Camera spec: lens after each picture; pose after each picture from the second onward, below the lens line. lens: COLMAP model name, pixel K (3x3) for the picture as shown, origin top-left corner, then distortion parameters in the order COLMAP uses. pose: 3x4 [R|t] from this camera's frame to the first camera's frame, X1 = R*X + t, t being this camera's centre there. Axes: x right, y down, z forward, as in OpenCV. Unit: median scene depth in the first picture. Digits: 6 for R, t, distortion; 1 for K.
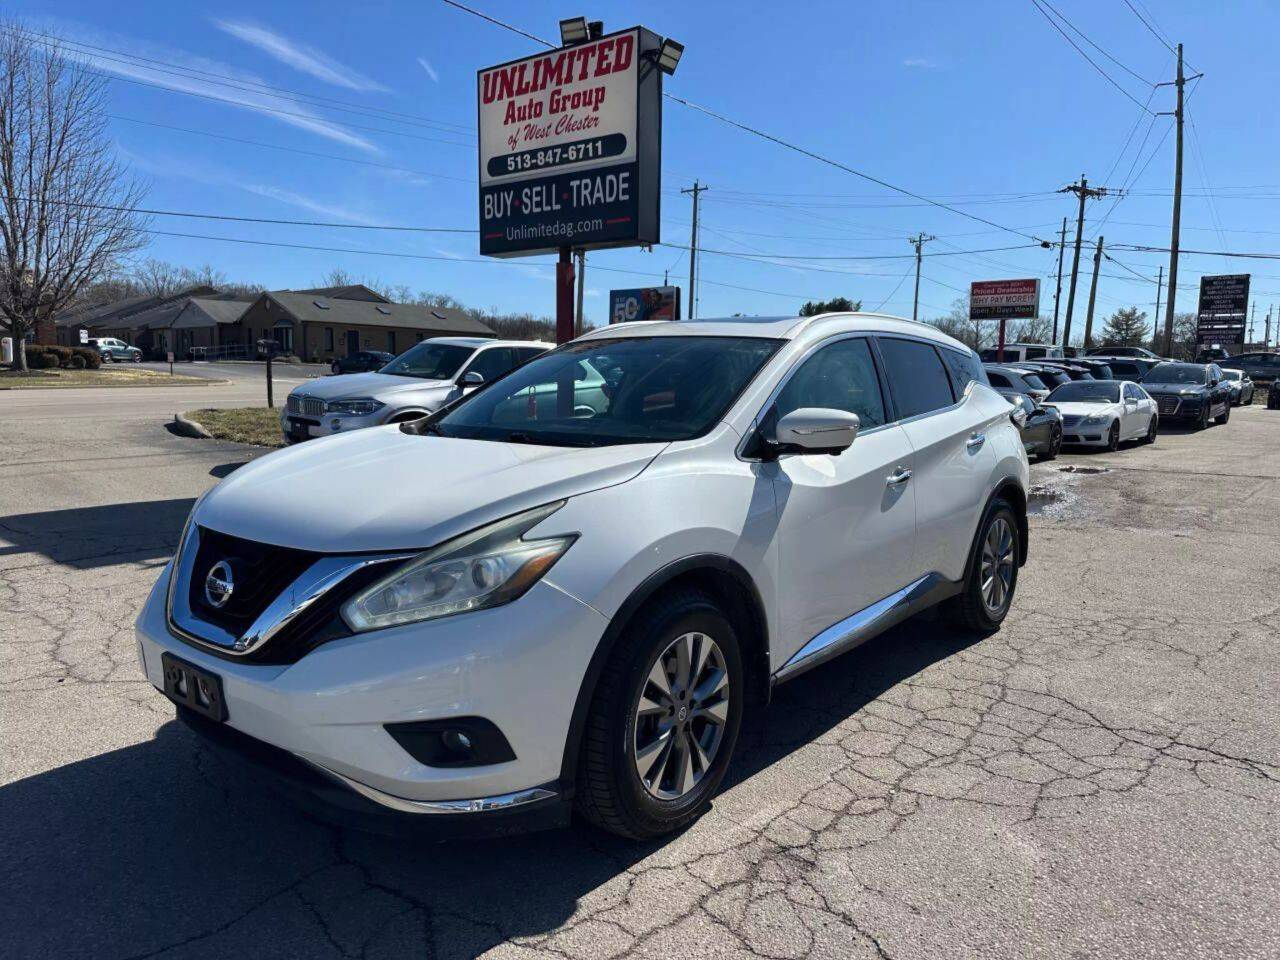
lens RADIAL K [[870.1, 0, 641.9], [0, 870.1, 501.9], [0, 0, 1]] dist [0.047918, -0.059779]
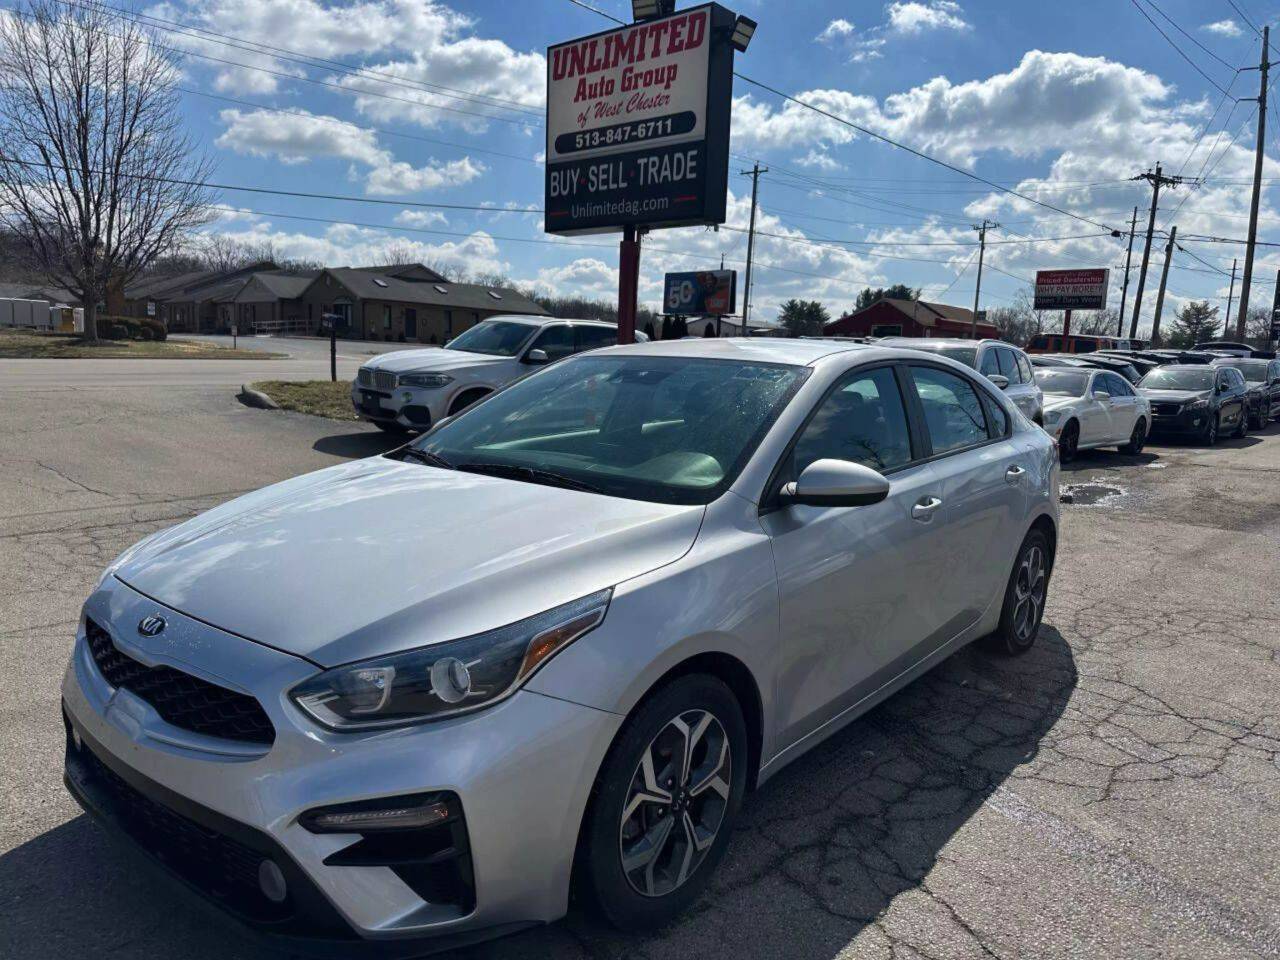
lens RADIAL K [[871.6, 0, 650.6], [0, 871.6, 503.0], [0, 0, 1]] dist [0.040618, -0.051197]
pose [[0.998554, 0.030364, -0.044355, -0.010693], [-0.029533, 0.999378, 0.019272, 0.005499], [0.044913, -0.017934, 0.998830, -0.004173]]
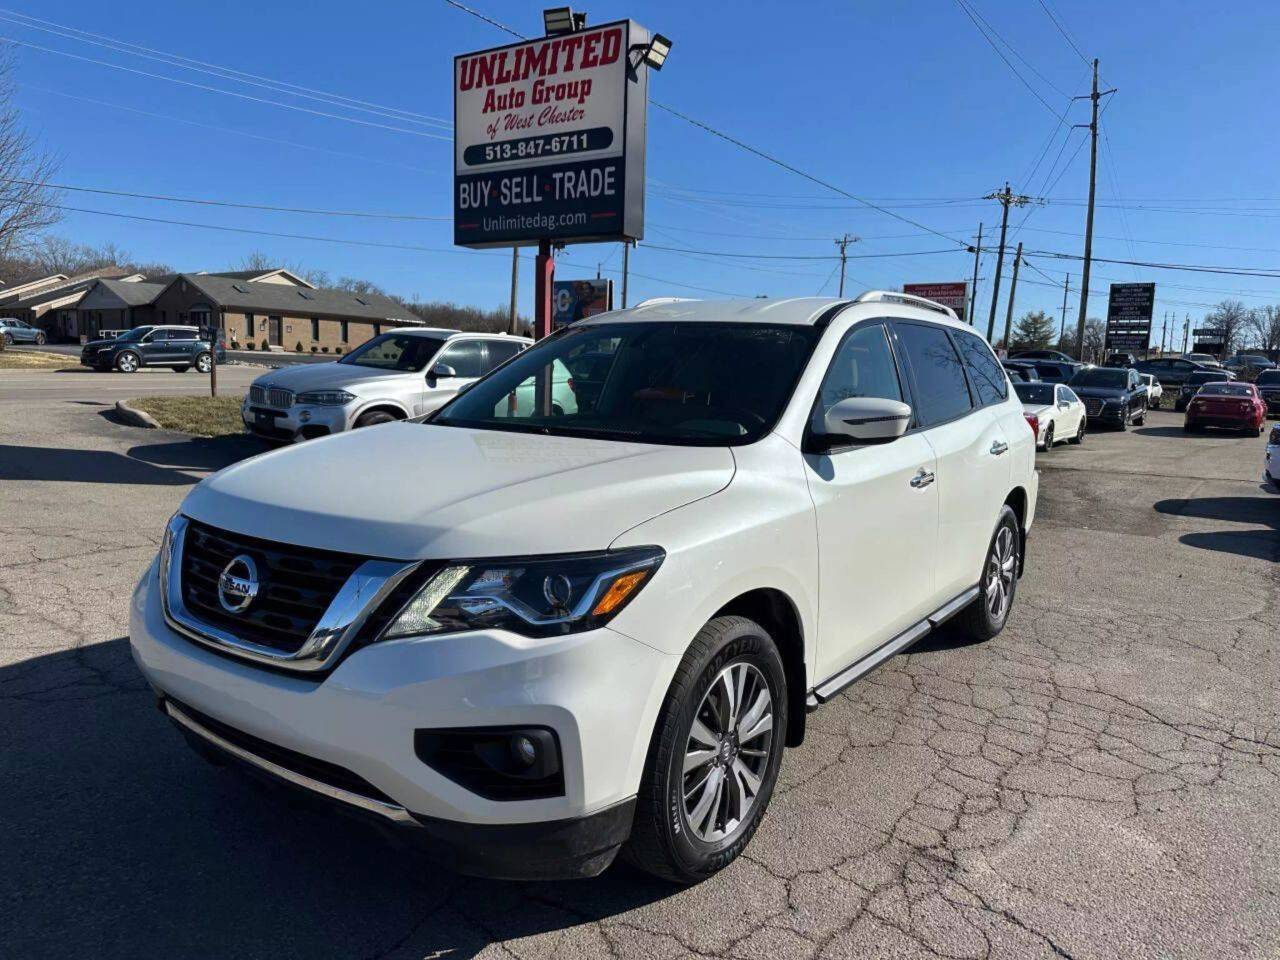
lens RADIAL K [[871.9, 0, 635.3], [0, 871.9, 504.3], [0, 0, 1]] dist [0.036717, -0.046912]
pose [[0.996551, 0.005912, 0.082777, -0.066637], [-0.006773, 0.999926, 0.010122, -0.003767], [-0.082711, -0.010648, 0.996517, 0.003421]]
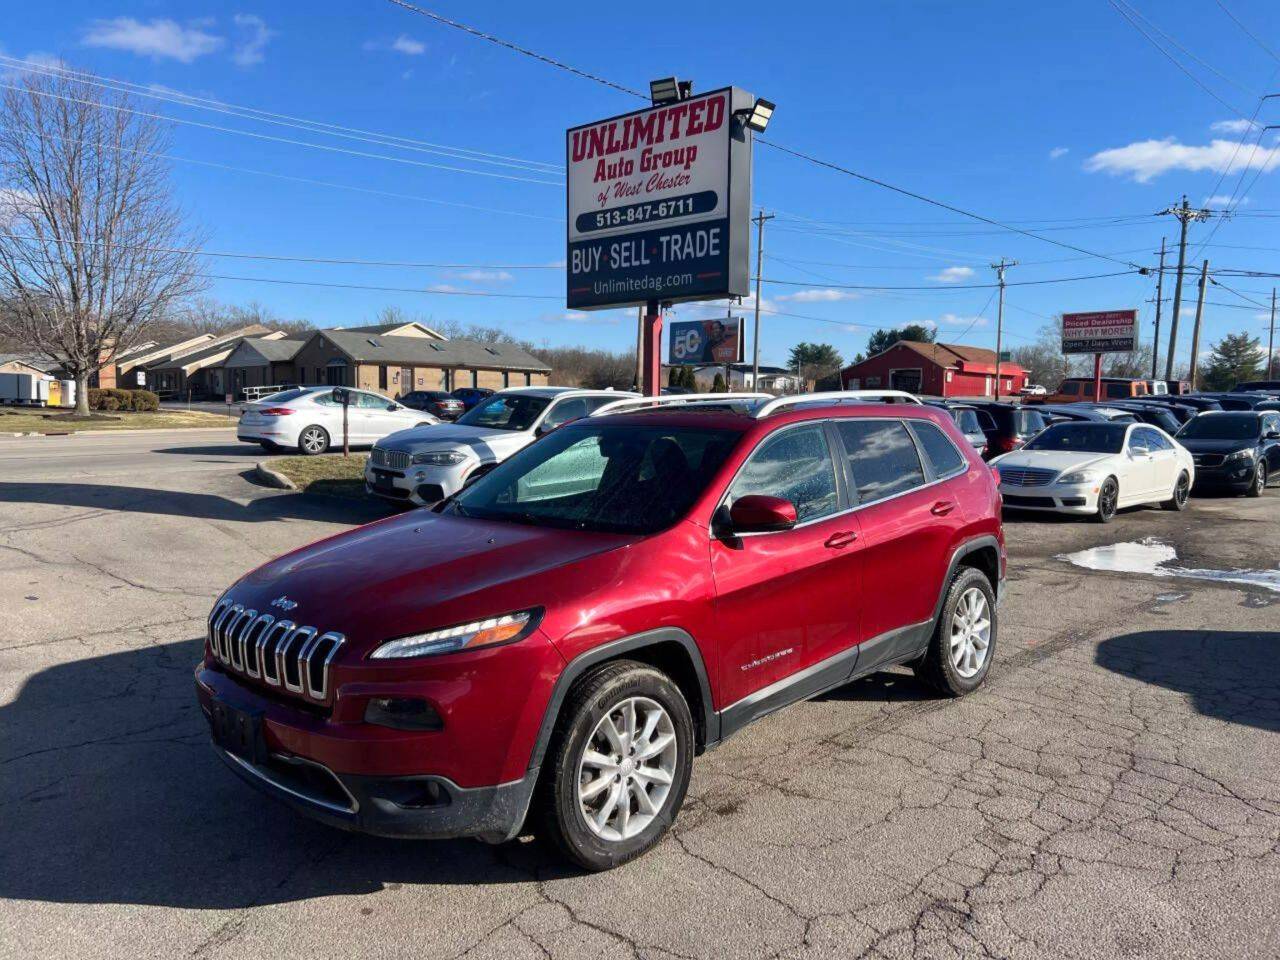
lens RADIAL K [[933.3, 0, 638.2], [0, 933.3, 500.7], [0, 0, 1]] dist [0.042260, -0.043483]
pose [[0.997935, 0.000083, -0.064226, -0.036606], [-0.003058, 0.998927, -0.046221, -0.013451], [0.064153, 0.046322, 0.996864, -0.058988]]
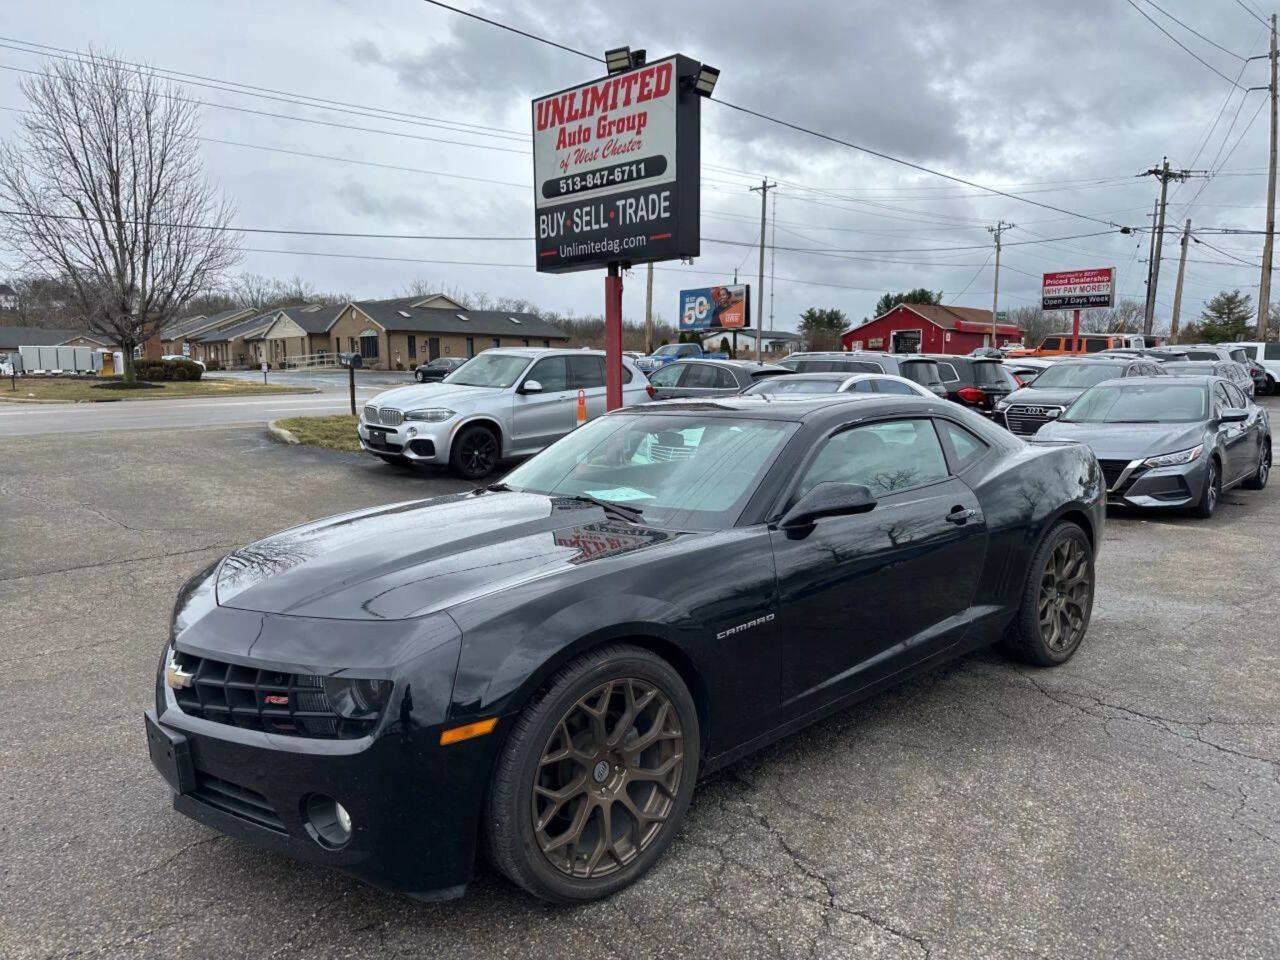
lens RADIAL K [[864.8, 0, 642.3], [0, 864.8, 509.7], [0, 0, 1]] dist [0.073106, -0.092058]
pose [[0.996076, -0.007951, -0.088144, 0.040025], [0.008933, 0.999902, 0.010747, 0.001367], [0.088050, -0.011492, 0.996050, -0.066546]]
